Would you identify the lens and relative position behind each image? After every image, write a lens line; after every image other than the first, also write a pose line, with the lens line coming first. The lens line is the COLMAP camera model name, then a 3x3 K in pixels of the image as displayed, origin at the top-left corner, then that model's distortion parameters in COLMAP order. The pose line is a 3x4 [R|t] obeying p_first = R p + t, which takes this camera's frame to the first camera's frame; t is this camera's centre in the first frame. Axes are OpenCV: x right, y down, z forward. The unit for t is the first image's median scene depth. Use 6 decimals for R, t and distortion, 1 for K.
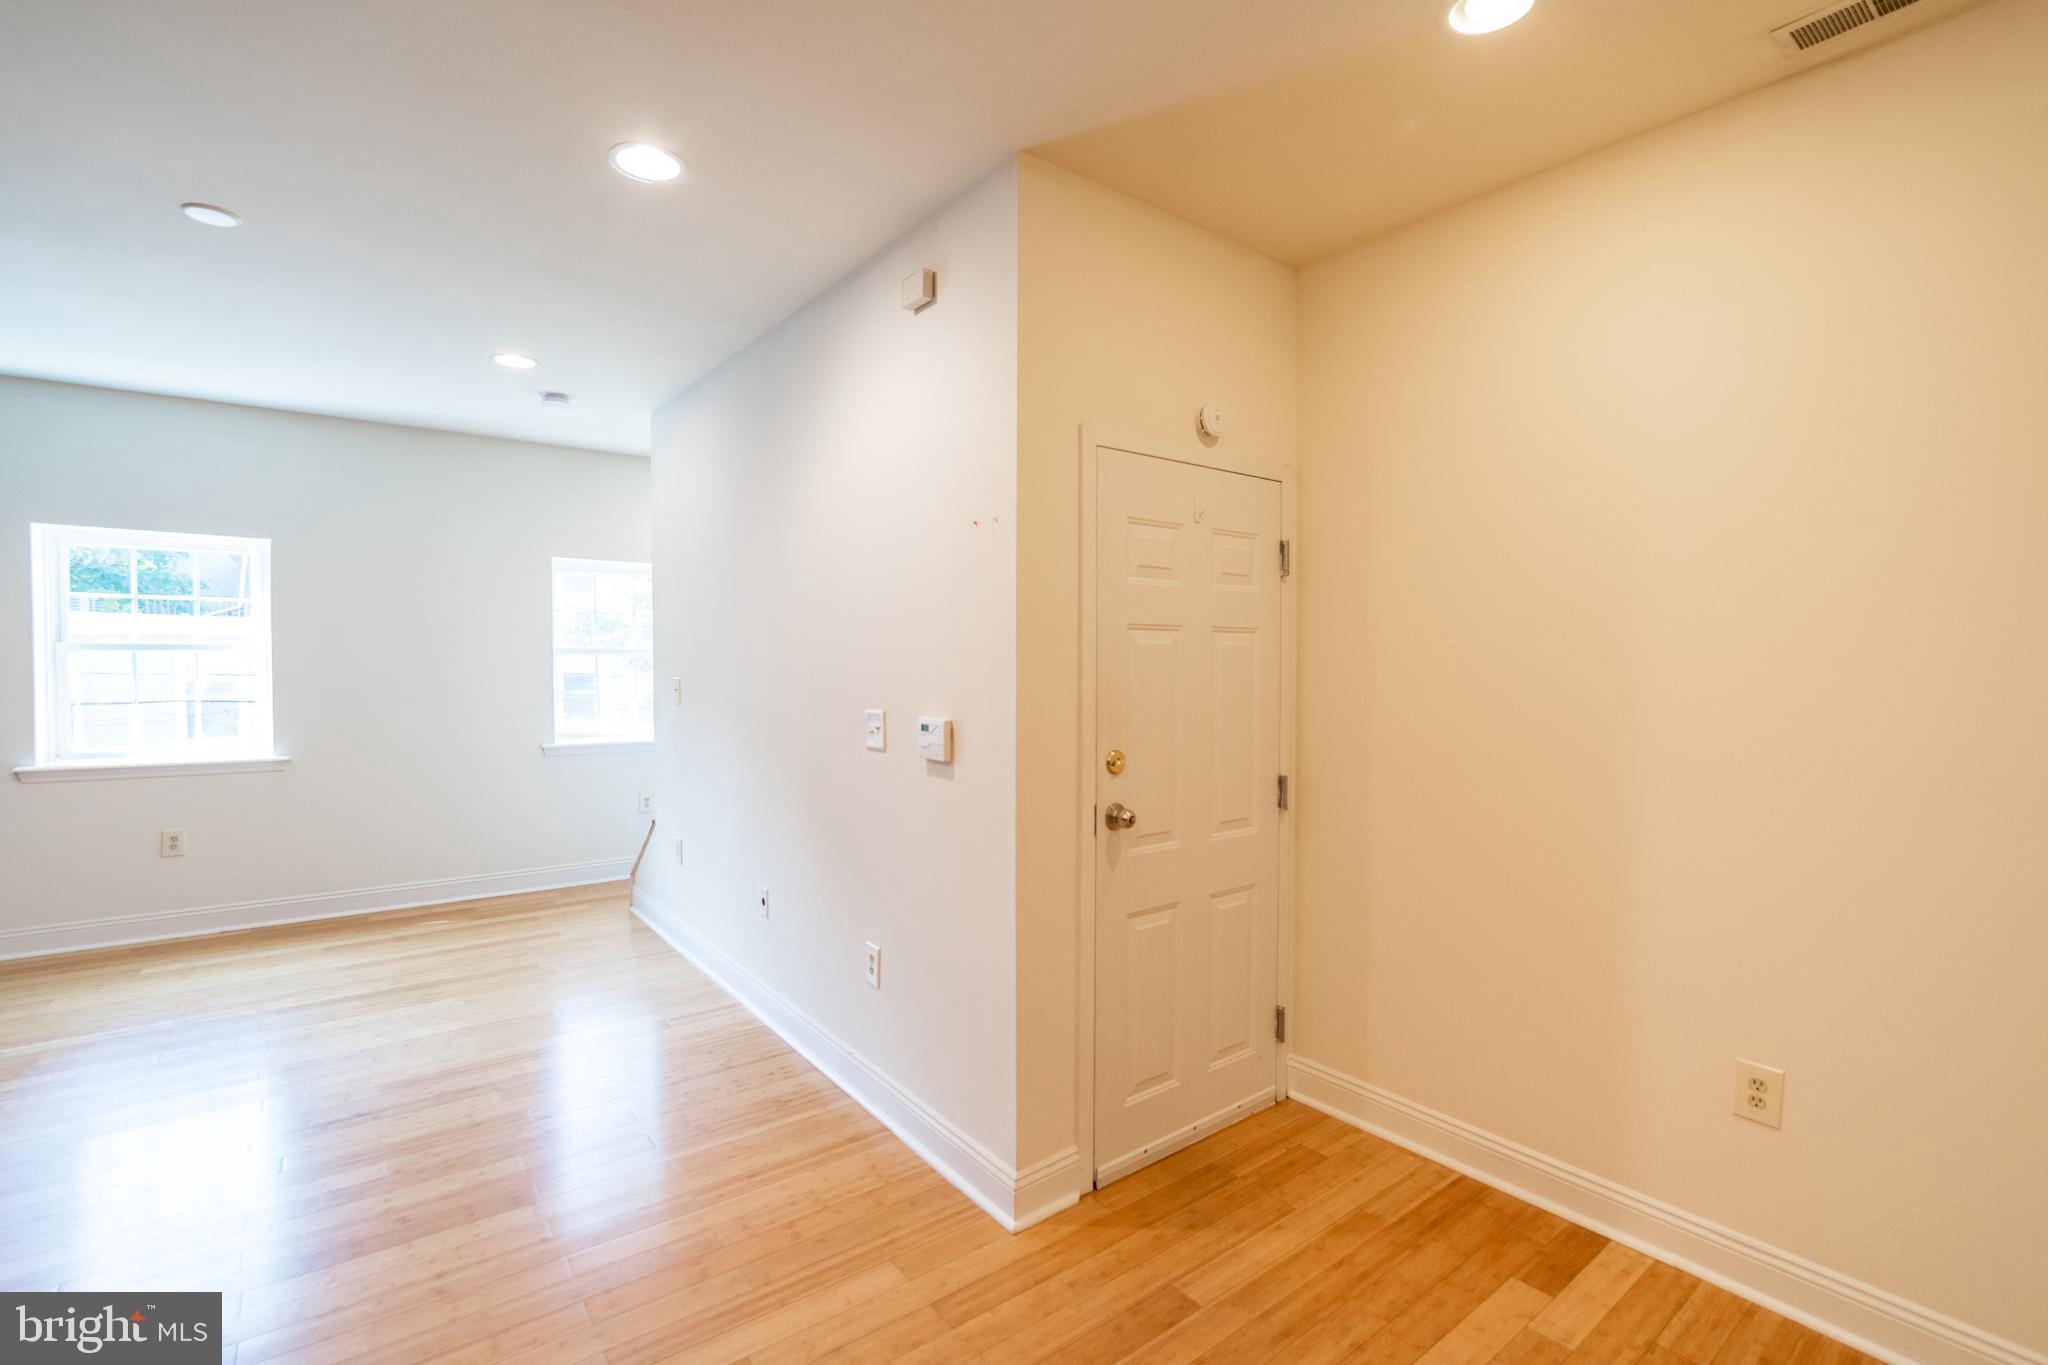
lens RADIAL K [[932.9, 0, 1016.0], [0, 932.9, 685.0], [0, 0, 1]] dist [-0.016496, 0.000489]
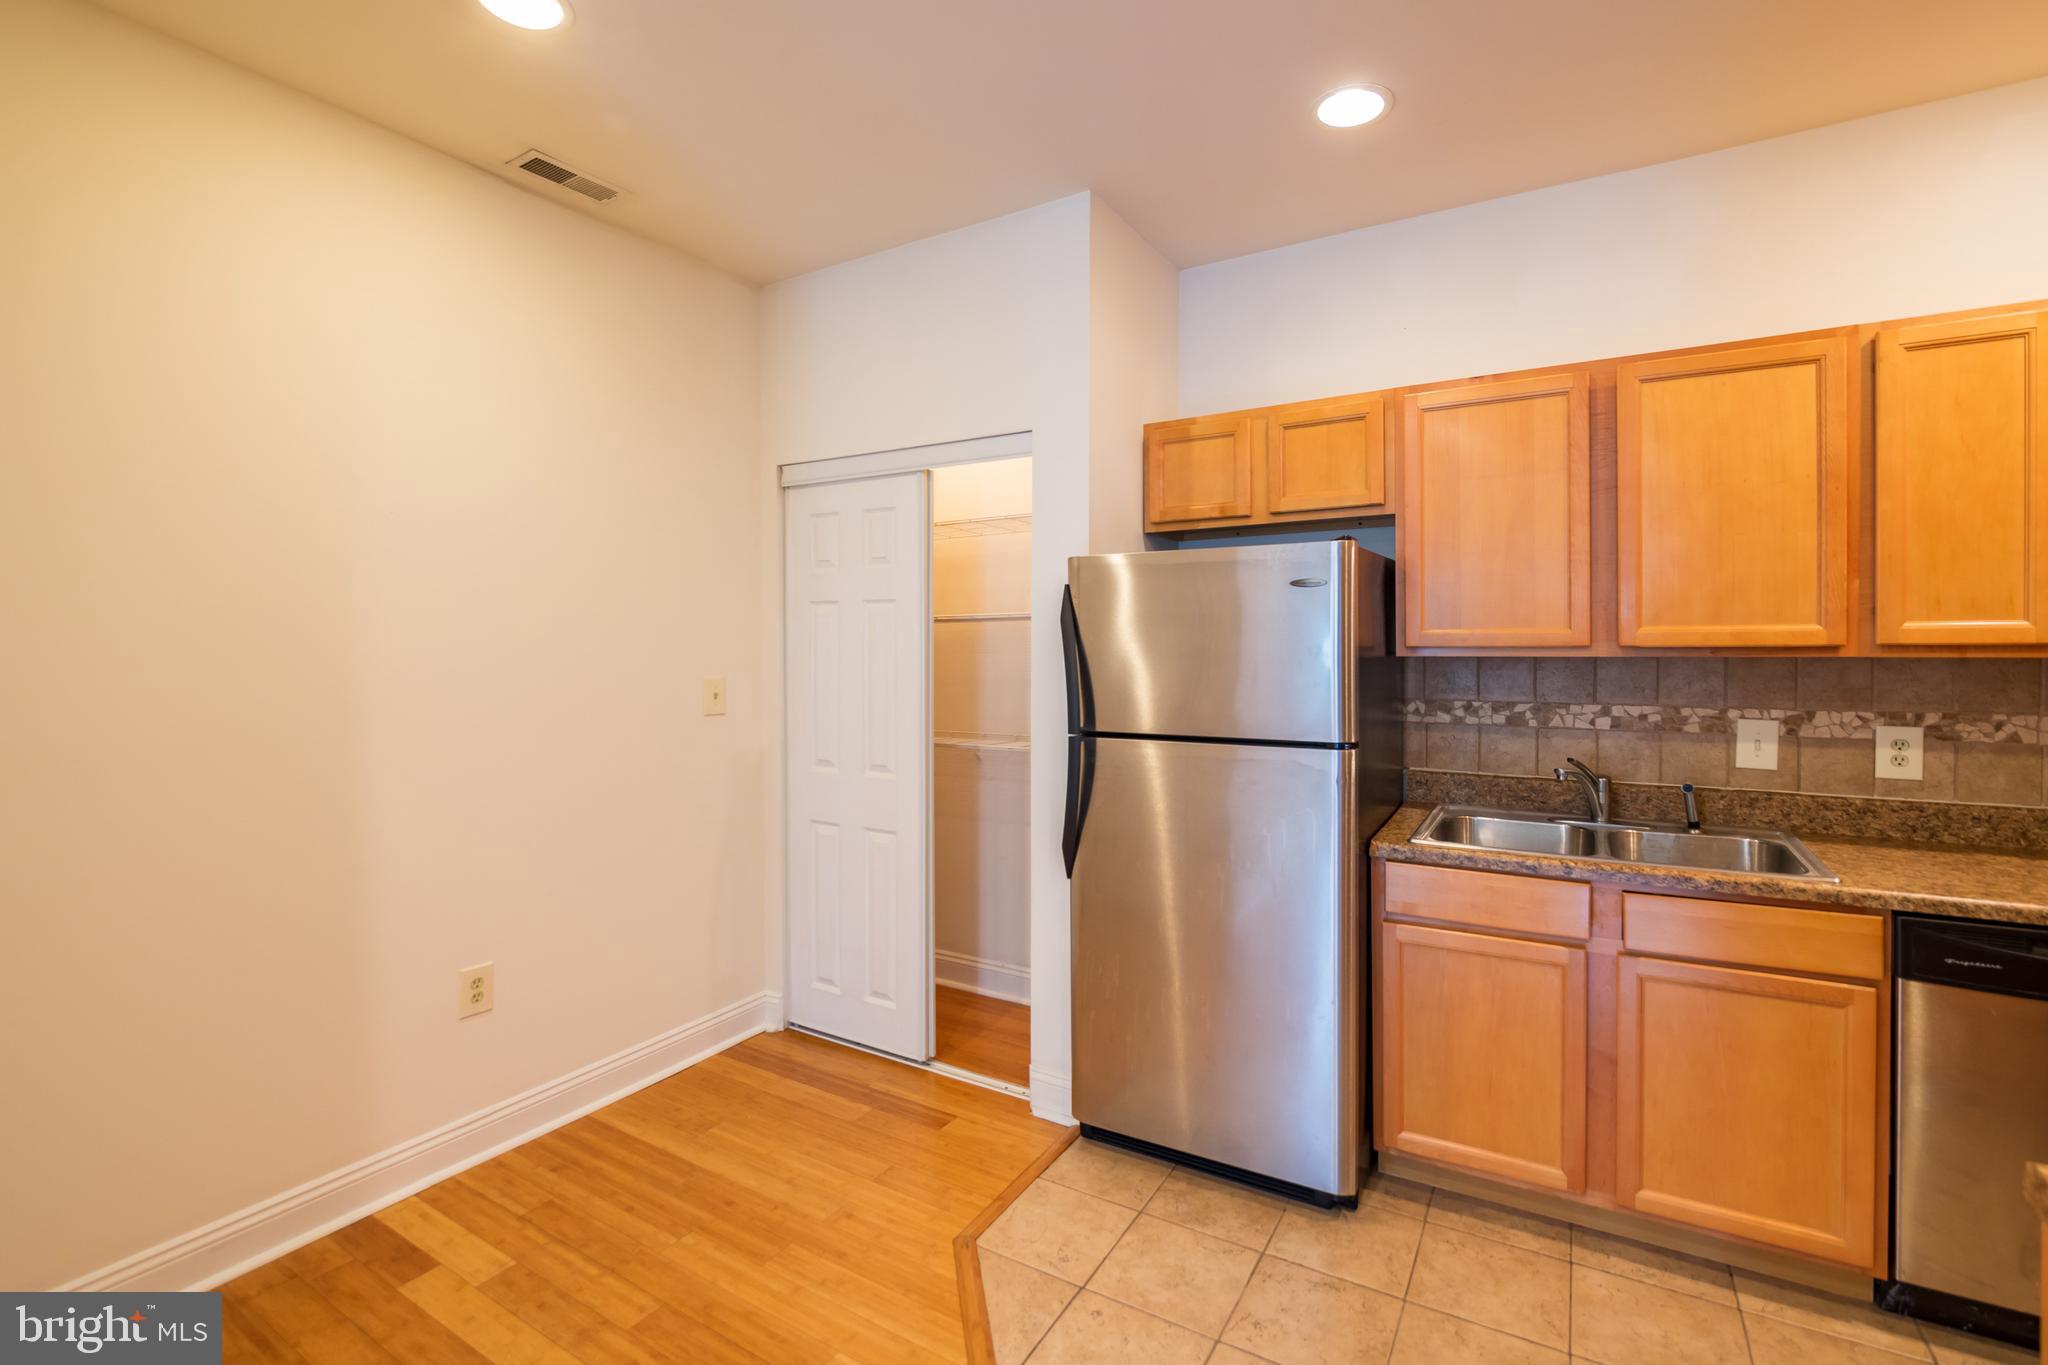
lens RADIAL K [[904.6, 0, 1024.6], [0, 904.6, 649.7], [0, 0, 1]] dist [-0.017721, 0.000122]
pose [[-0.364794, -0.007921, 0.931054, -0.269467], [0.031466, 0.999288, 0.020831, -0.003356], [-0.930556, 0.036896, -0.364285, 0.360407]]
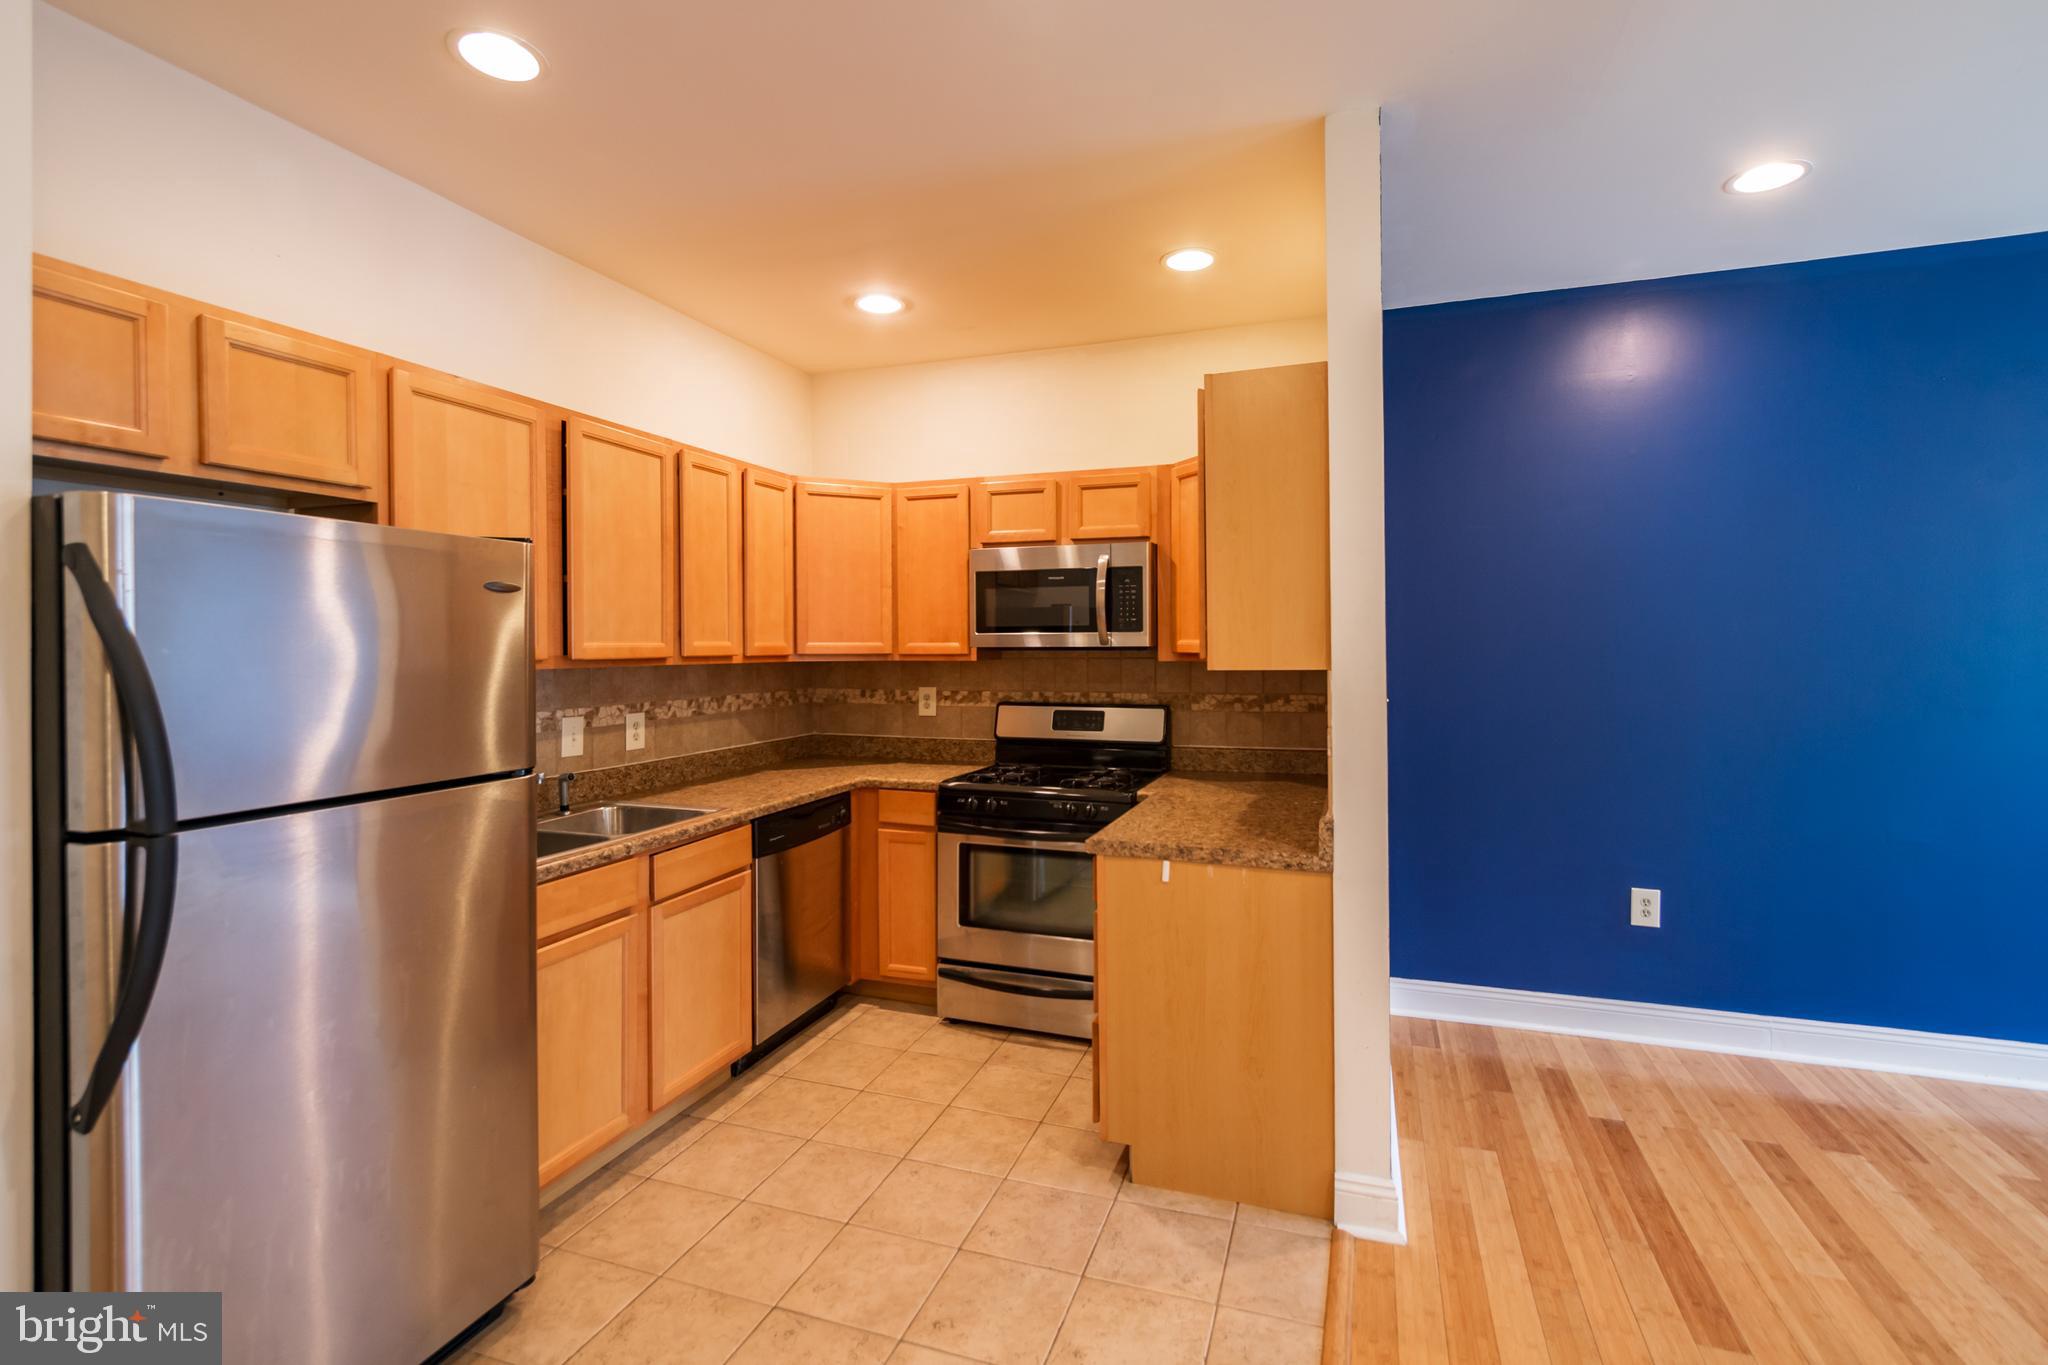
lens RADIAL K [[934.5, 0, 1038.6], [0, 934.5, 650.9], [0, 0, 1]] dist [-0.012608, 0.007388]
pose [[-0.830618, 0.005095, -0.556820, 0.177748], [-0.011095, 0.999608, 0.025698, -0.008570], [0.556733, 0.027523, -0.830236, 0.541617]]
